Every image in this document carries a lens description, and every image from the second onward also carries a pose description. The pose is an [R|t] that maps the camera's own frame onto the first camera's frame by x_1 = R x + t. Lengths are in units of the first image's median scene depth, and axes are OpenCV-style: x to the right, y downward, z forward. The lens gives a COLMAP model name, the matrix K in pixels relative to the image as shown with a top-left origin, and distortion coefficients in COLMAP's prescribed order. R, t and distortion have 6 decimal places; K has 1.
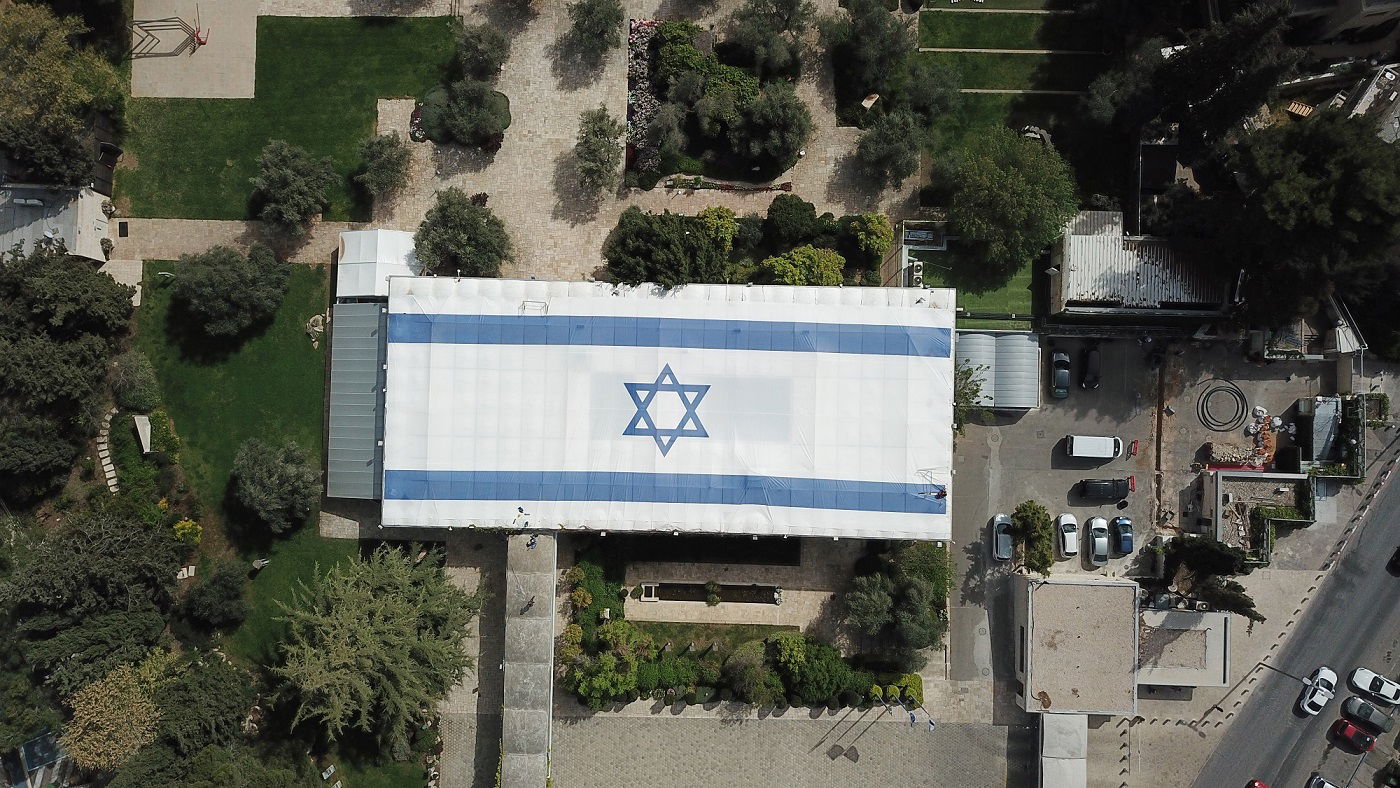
lens RADIAL K [[1104.0, 0, 704.4], [0, 1104.0, 395.4], [0, 0, 1]] dist [0.009214, 0.004109]
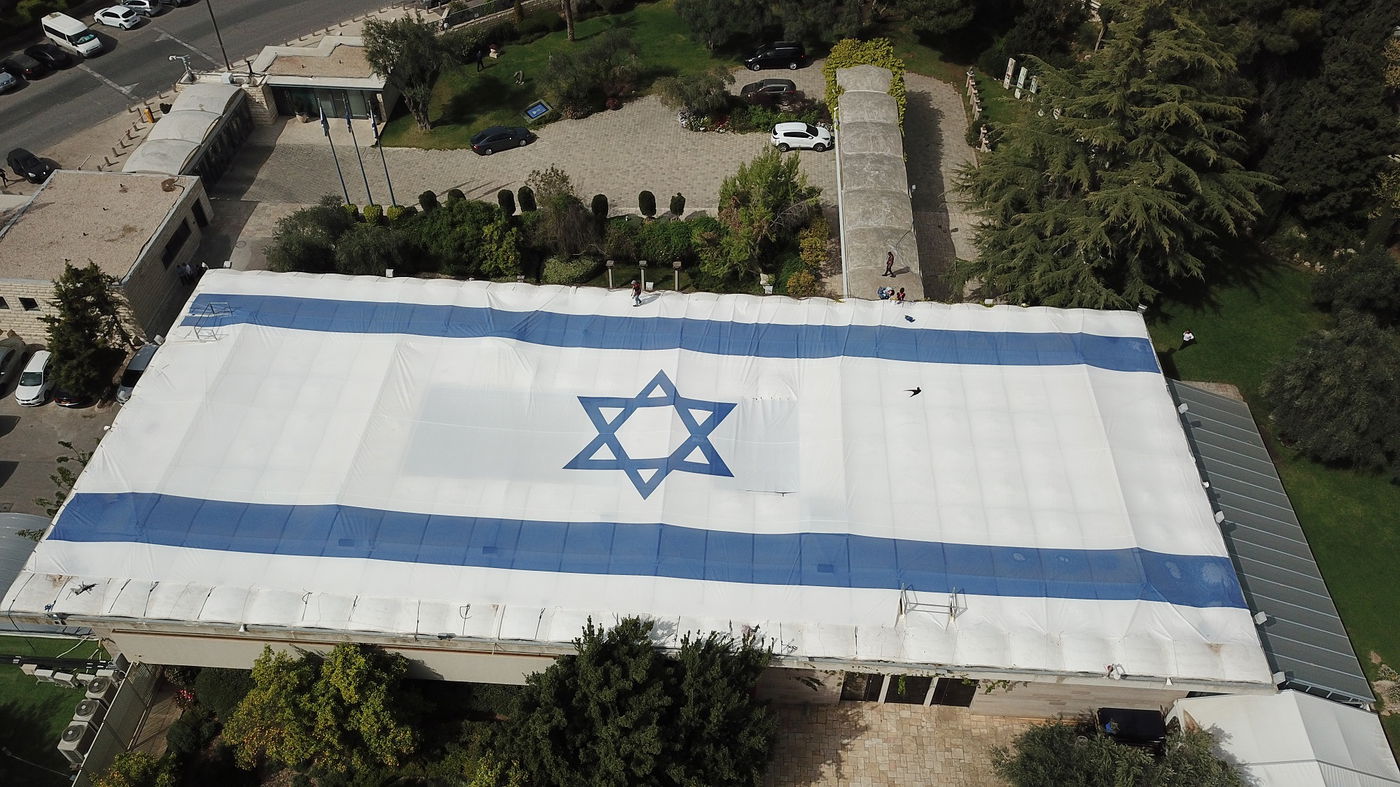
lens RADIAL K [[1104.0, 0, 699.8], [0, 1104.0, 392.9], [0, 0, 1]] dist [0.009214, 0.004109]
pose [[-0.999403, -0.020465, 0.027832, -0.070929], [0.034415, -0.659999, 0.750478, -0.368546], [0.003010, 0.750988, 0.660309, 0.636193]]
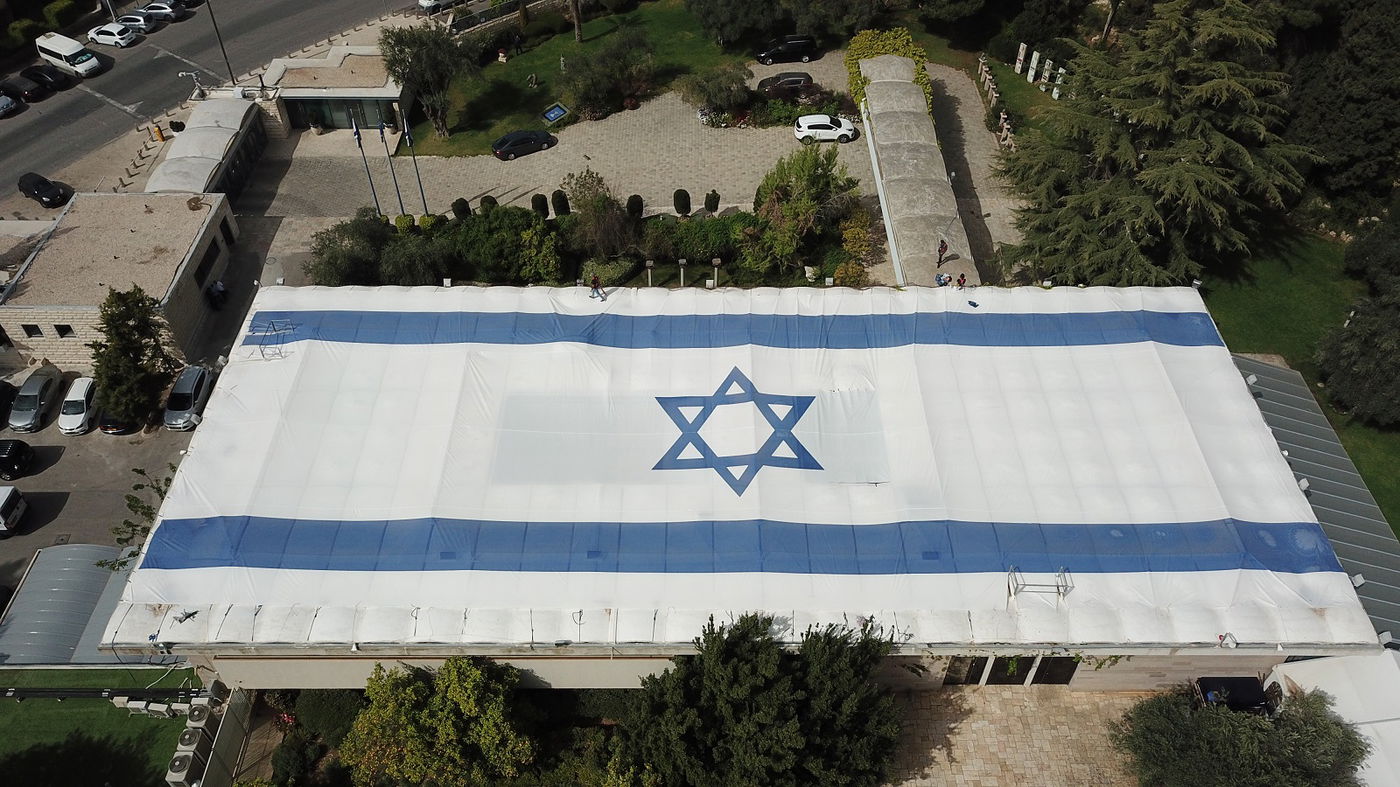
lens RADIAL K [[1104.0, 0, 698.2], [0, 1104.0, 393.4], [0, 0, 1]] dist [0.009214, 0.004109]
pose [[-0.999551, 0.028287, -0.009847, -0.011251], [-0.026118, -0.662232, 0.748844, -0.369204], [0.014661, 0.748765, 0.662674, 0.635851]]
